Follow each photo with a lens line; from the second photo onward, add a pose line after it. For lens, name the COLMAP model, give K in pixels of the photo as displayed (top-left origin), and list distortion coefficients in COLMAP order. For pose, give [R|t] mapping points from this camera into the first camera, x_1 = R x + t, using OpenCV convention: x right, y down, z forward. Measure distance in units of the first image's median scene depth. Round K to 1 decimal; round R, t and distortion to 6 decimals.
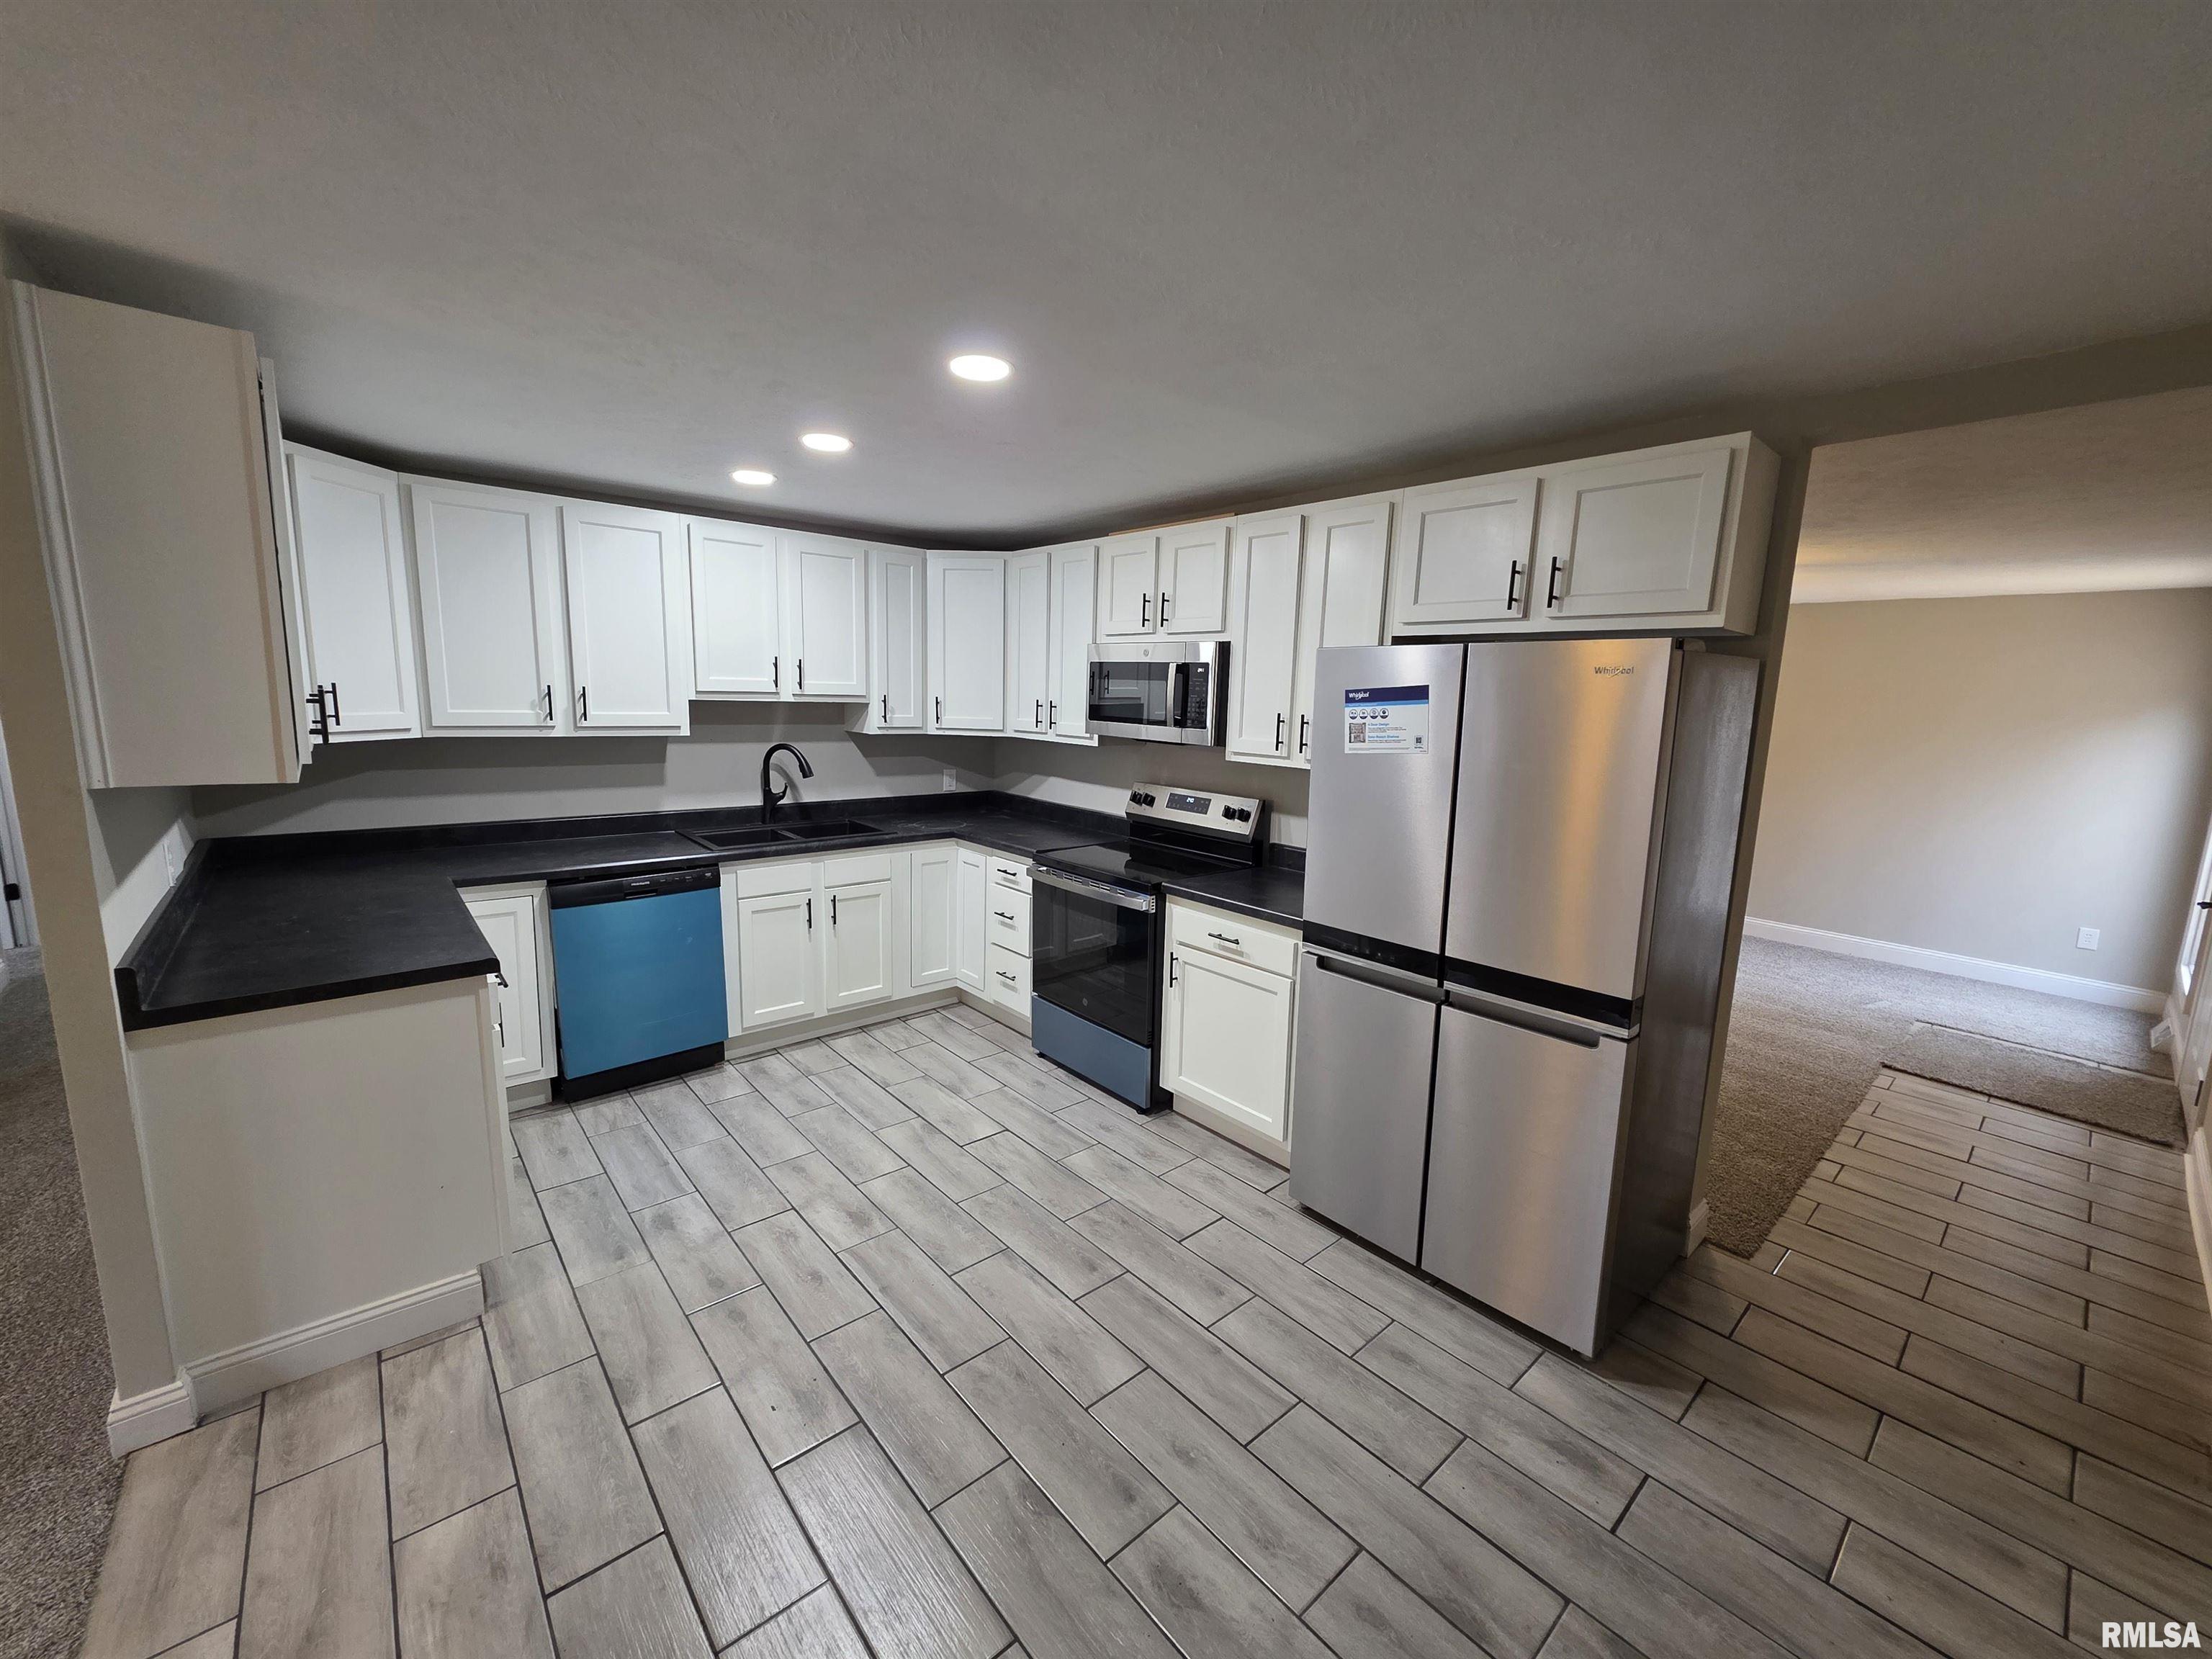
lens RADIAL K [[879.9, 0, 1102.2], [0, 879.9, 831.7], [0, 0, 1]] dist [0.002048, 0.000165]
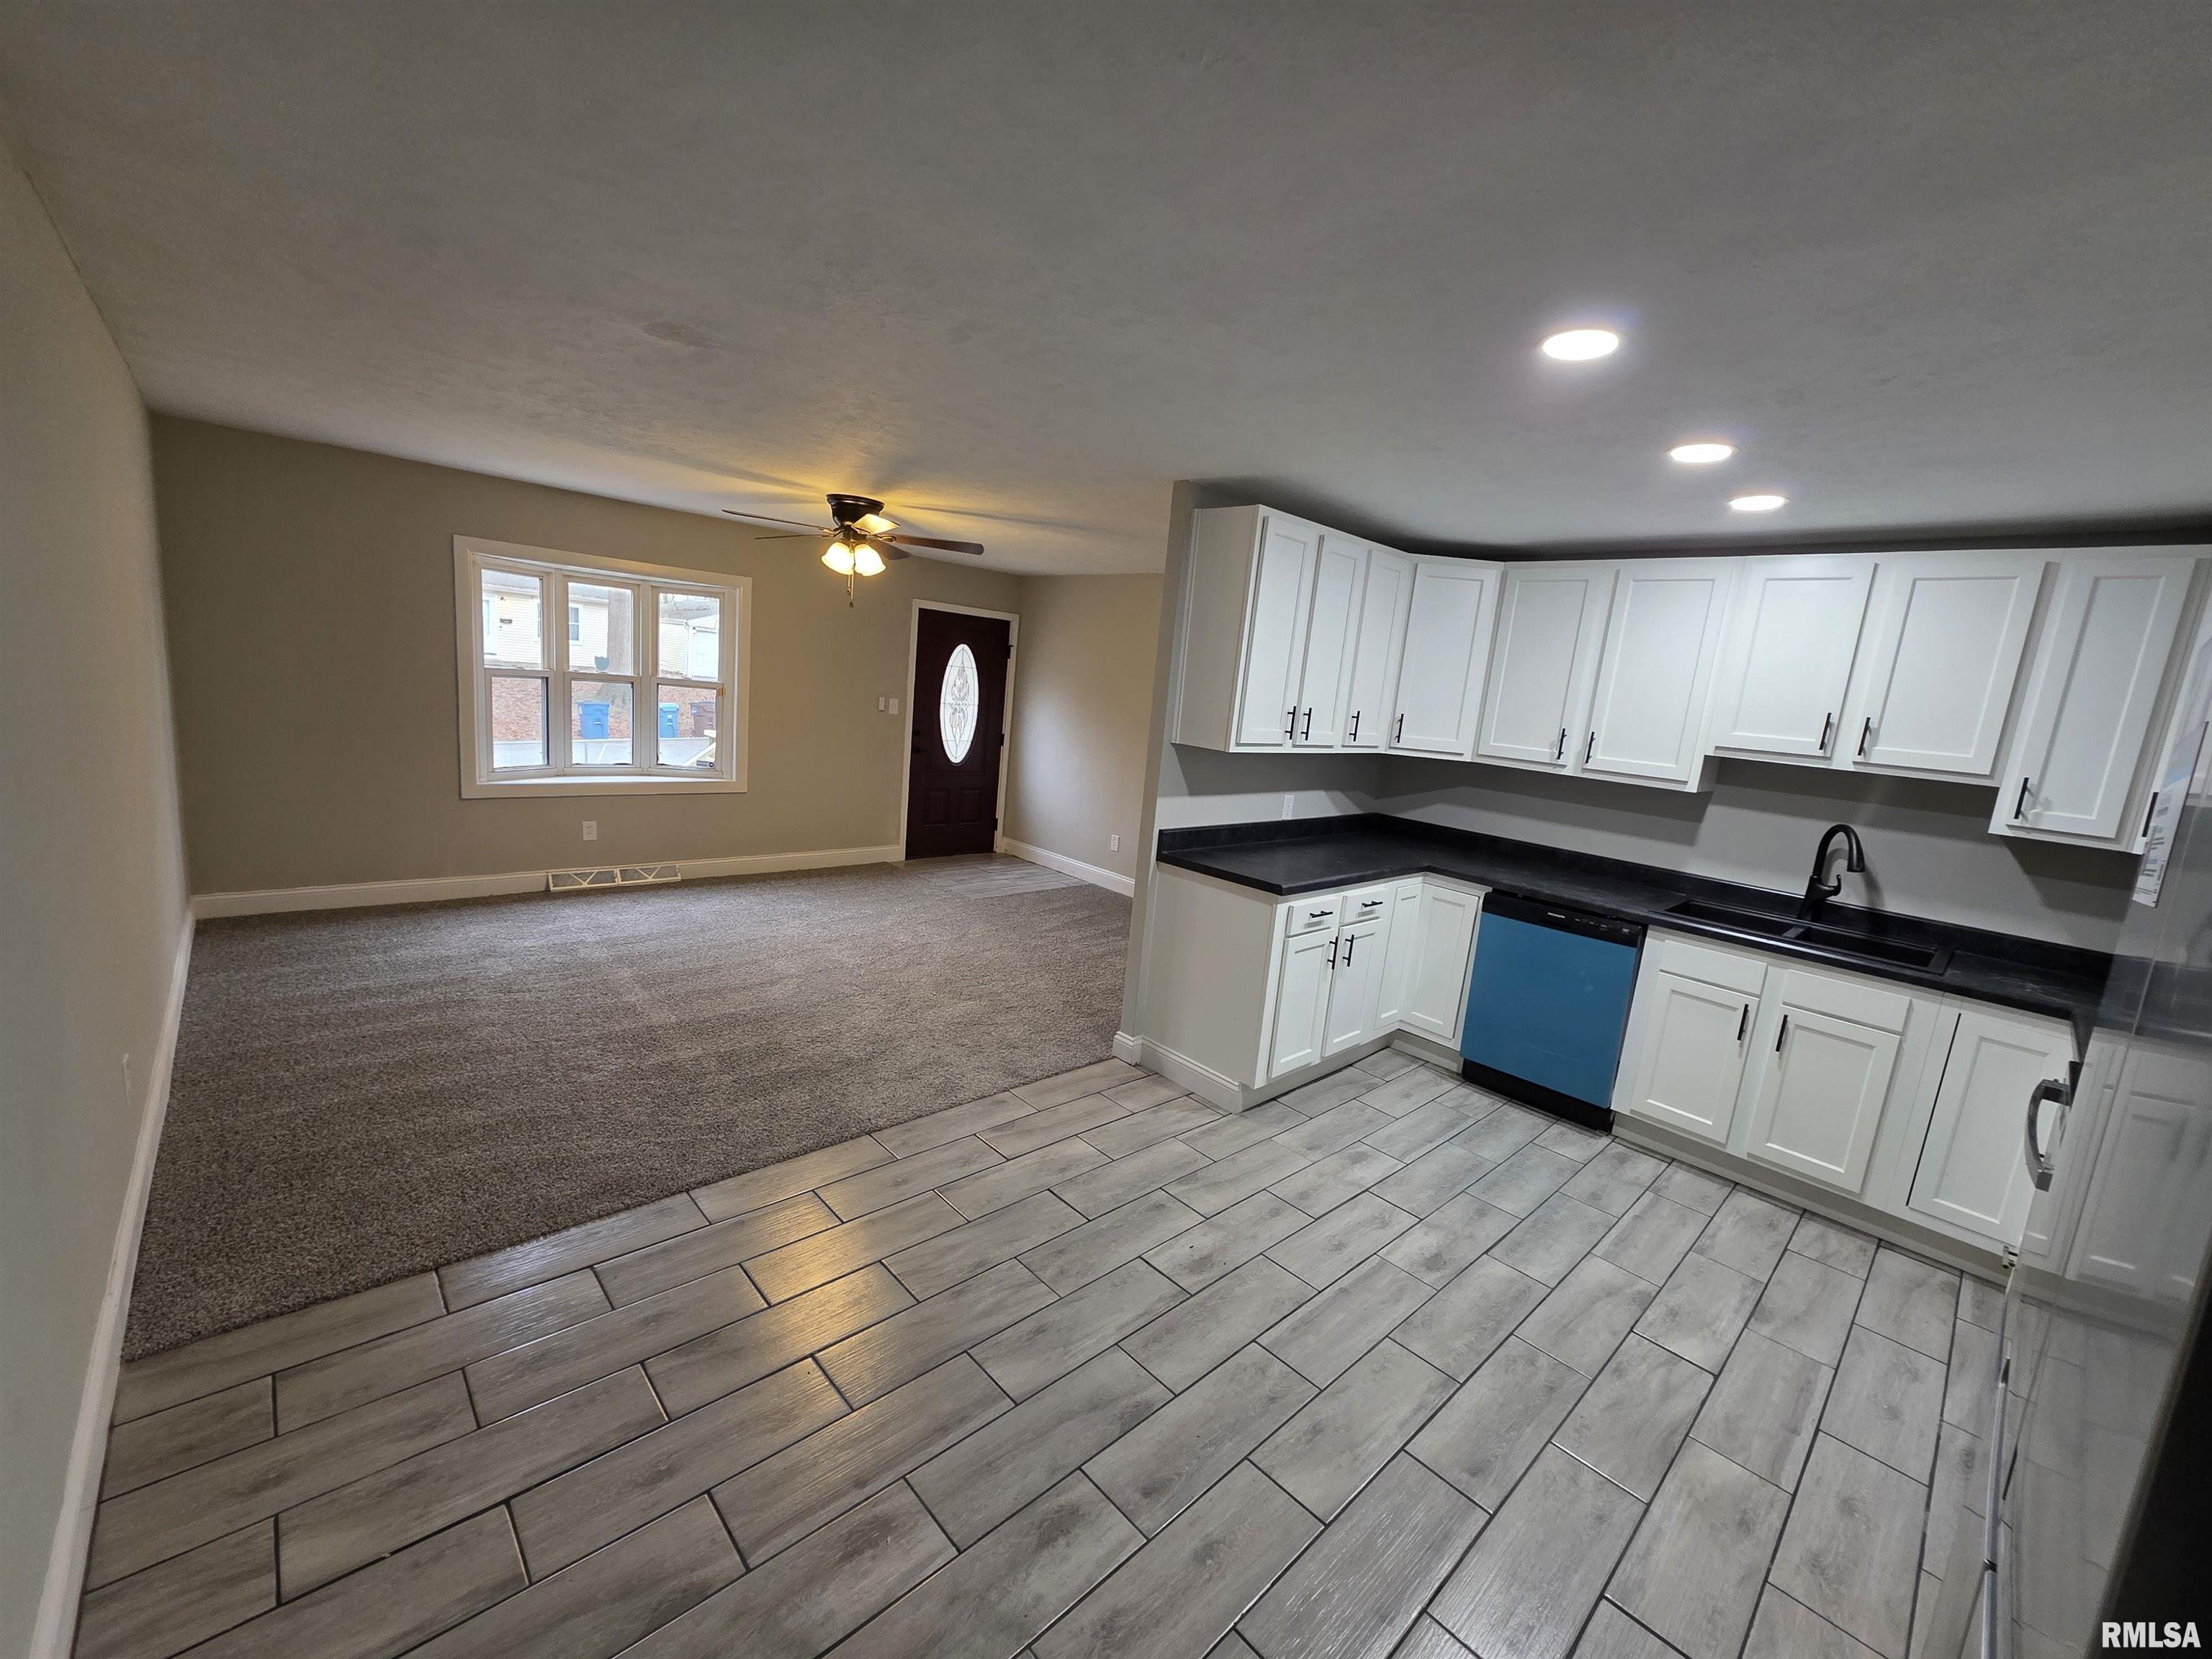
lens RADIAL K [[879.9, 0, 1102.2], [0, 879.9, 831.7], [0, 0, 1]] dist [0.002048, 0.000165]
pose [[0.046645, 0.147333, -0.987987, 0.474949], [-0.250226, 0.959252, 0.131234, -0.039144], [0.967063, 0.241099, 0.081611, 0.365527]]
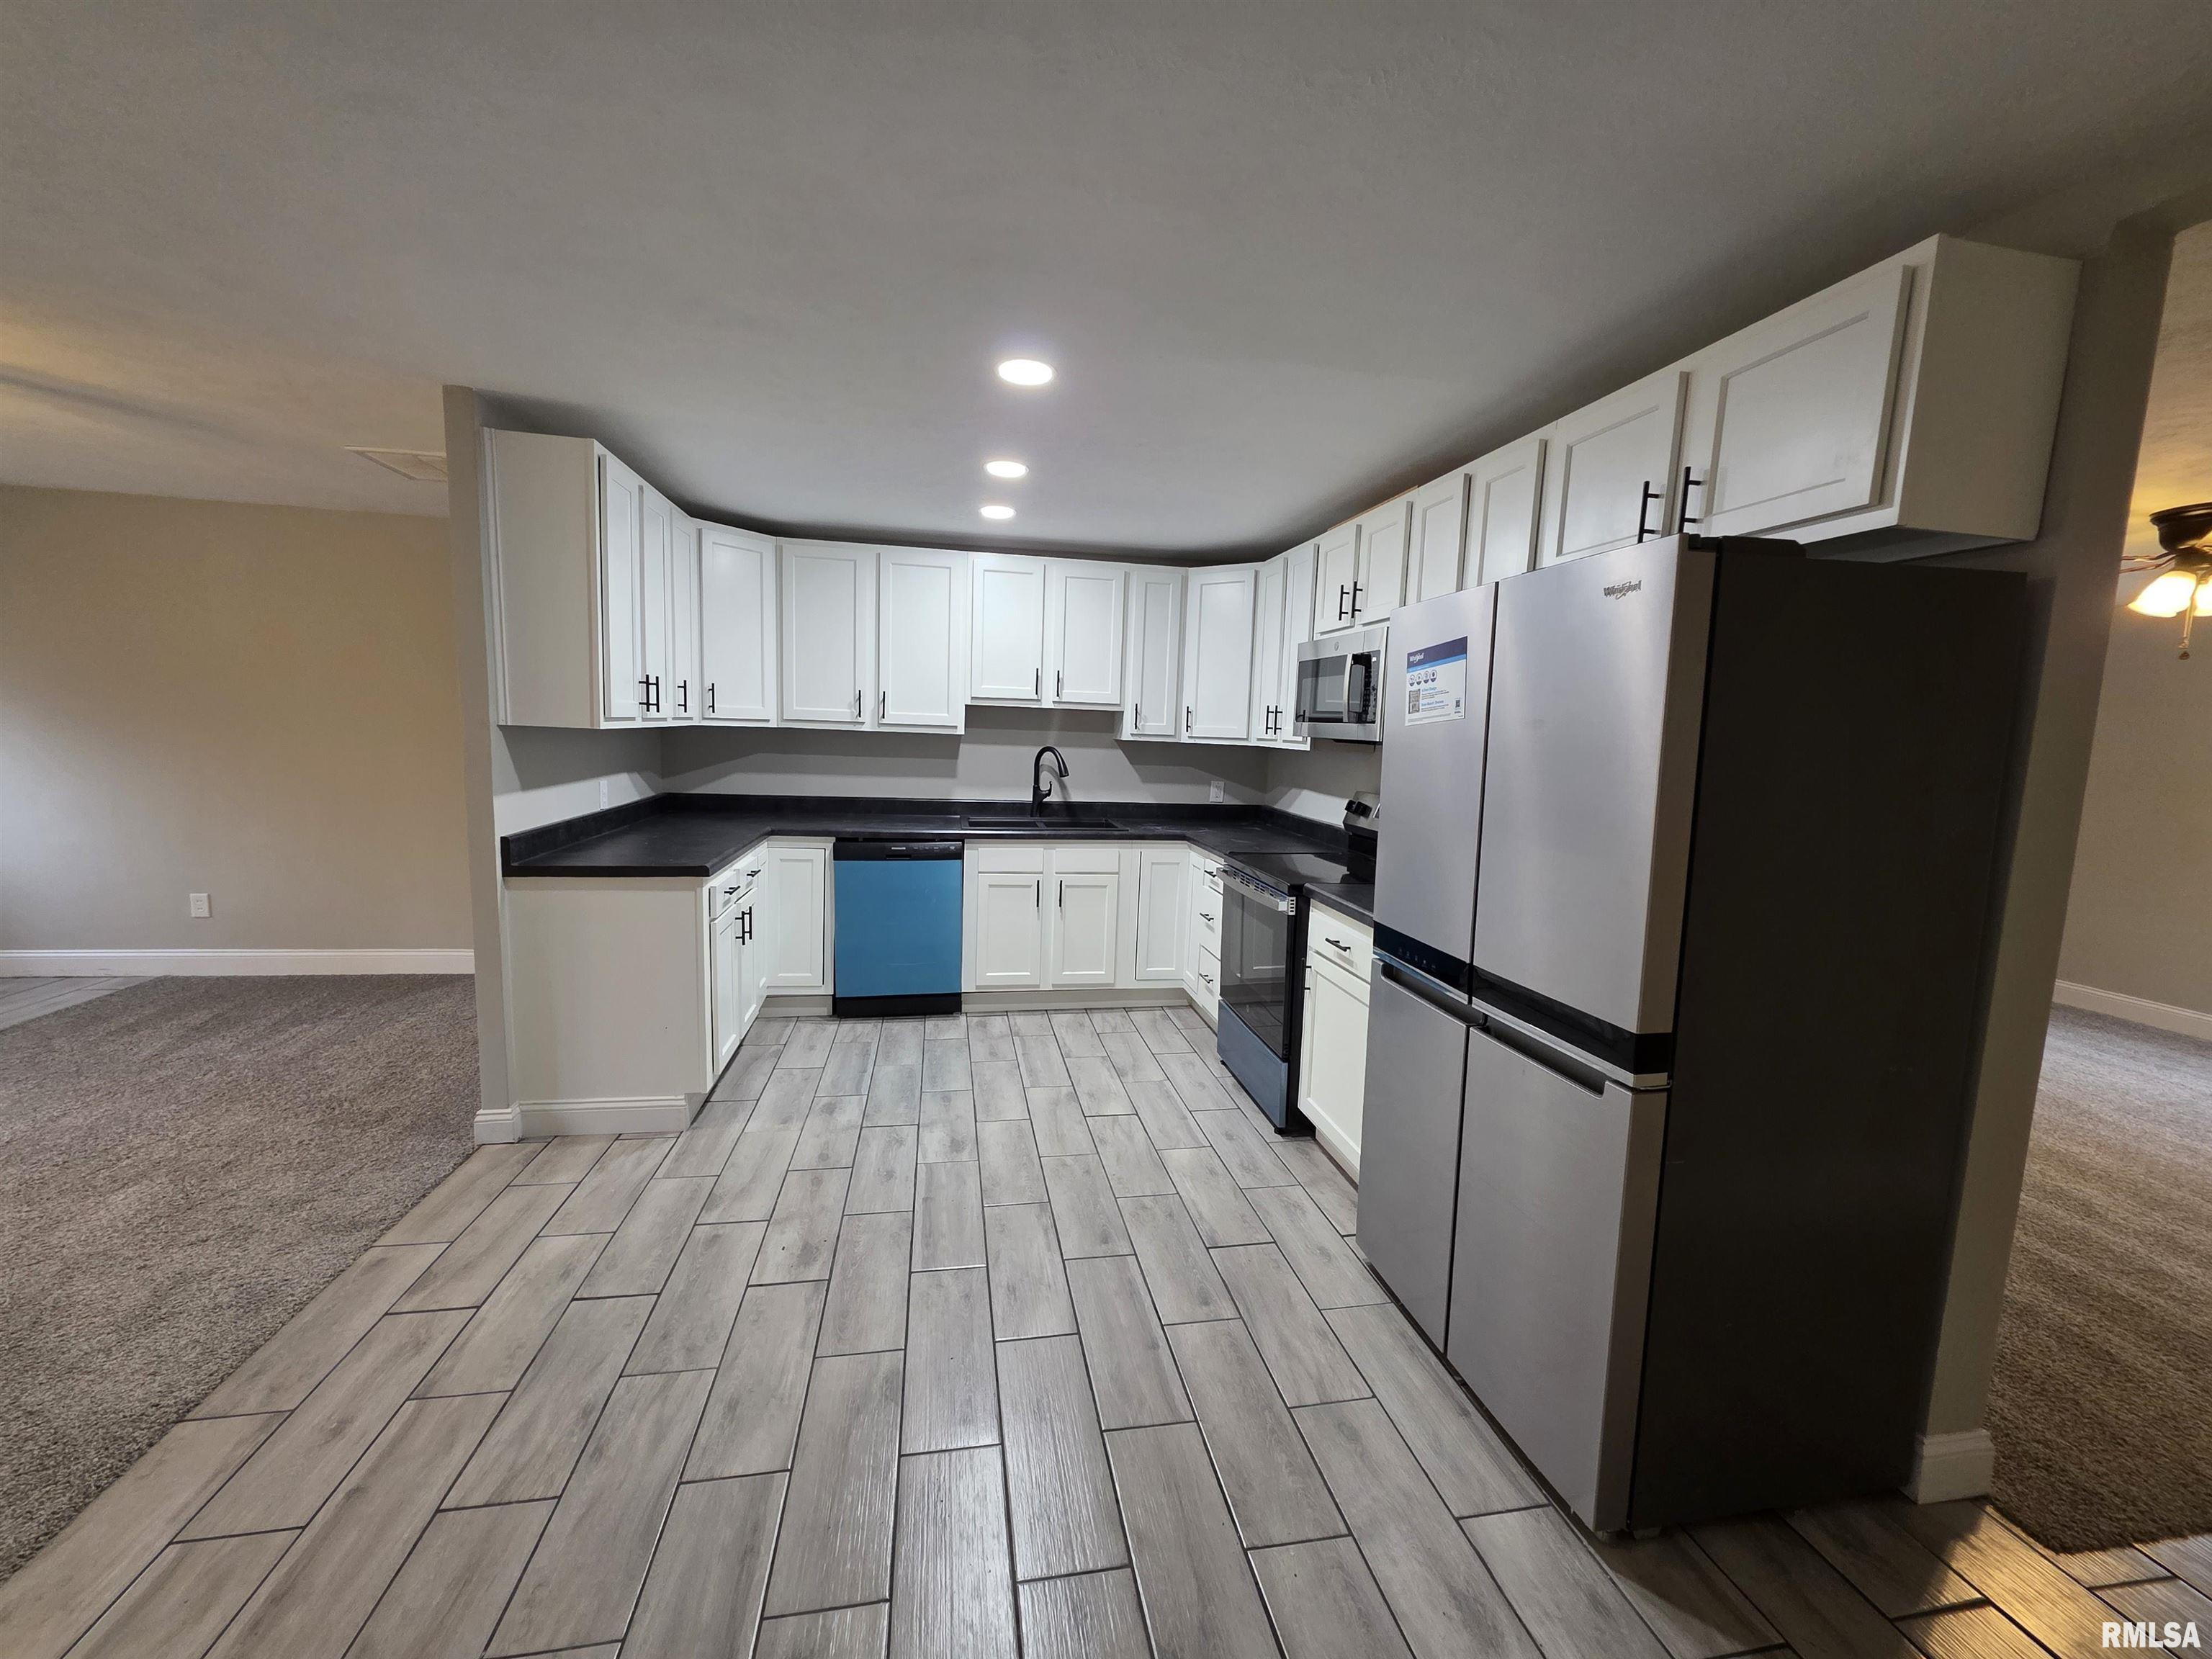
lens RADIAL K [[879.9, 0, 1102.2], [0, 879.9, 831.7], [0, 0, 1]] dist [0.002048, 0.000165]
pose [[0.862285, 0.061796, -0.502638, 0.336909], [-0.092021, 0.995123, -0.035520, 0.053467], [0.497992, 0.076882, 0.863767, 0.078479]]
